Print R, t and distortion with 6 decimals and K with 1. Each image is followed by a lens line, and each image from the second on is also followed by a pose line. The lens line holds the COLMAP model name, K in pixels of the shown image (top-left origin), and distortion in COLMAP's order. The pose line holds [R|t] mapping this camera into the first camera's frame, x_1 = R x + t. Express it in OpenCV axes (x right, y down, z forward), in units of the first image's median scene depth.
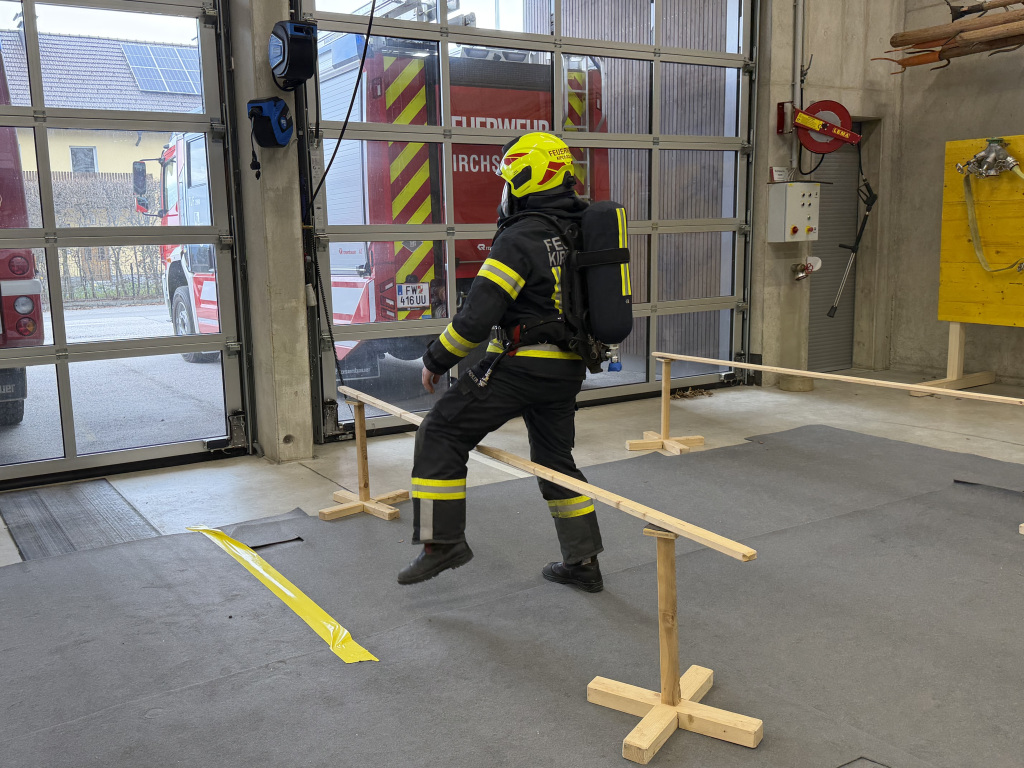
lens RADIAL K [[977.0, 0, 512.0], [0, 977.0, 384.0], [0, 0, 1]] dist [0.187999, -0.362941]
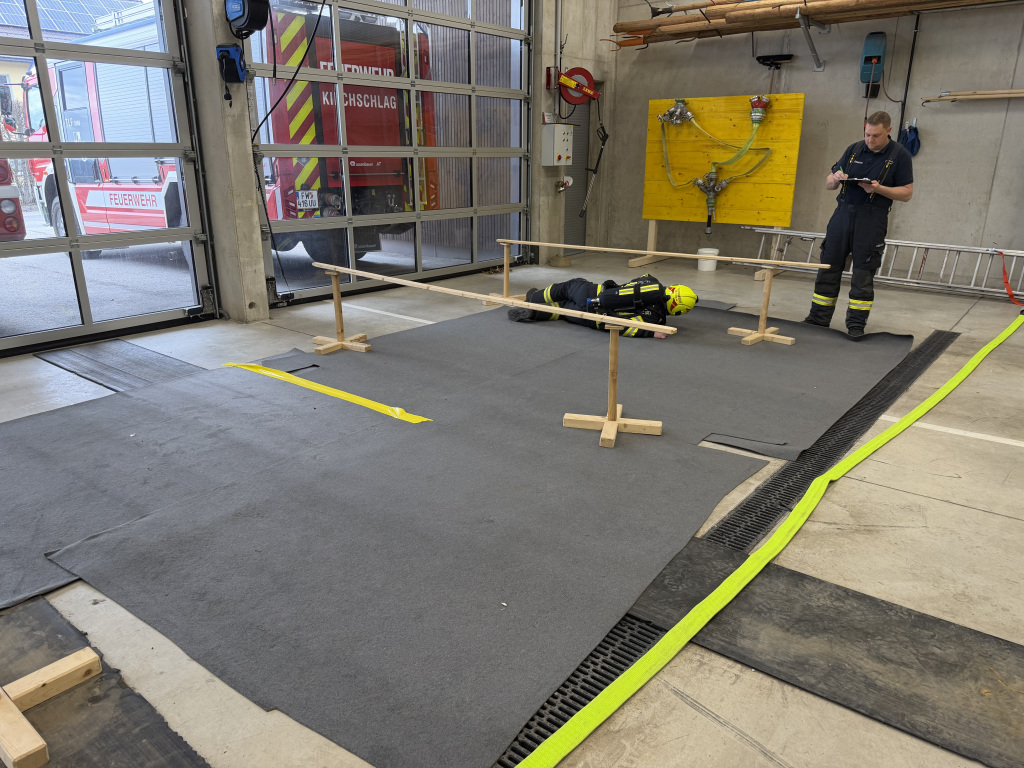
lens RADIAL K [[733.0, 0, 512.0], [0, 733.0, 384.0], [0, 0, 1]] dist [0.185733, -0.380700]
pose [[0.946081, -0.076696, 0.314720, -0.165524], [0.031605, 0.988786, 0.145958, 0.018077], [-0.322385, -0.128141, 0.937896, -0.080593]]
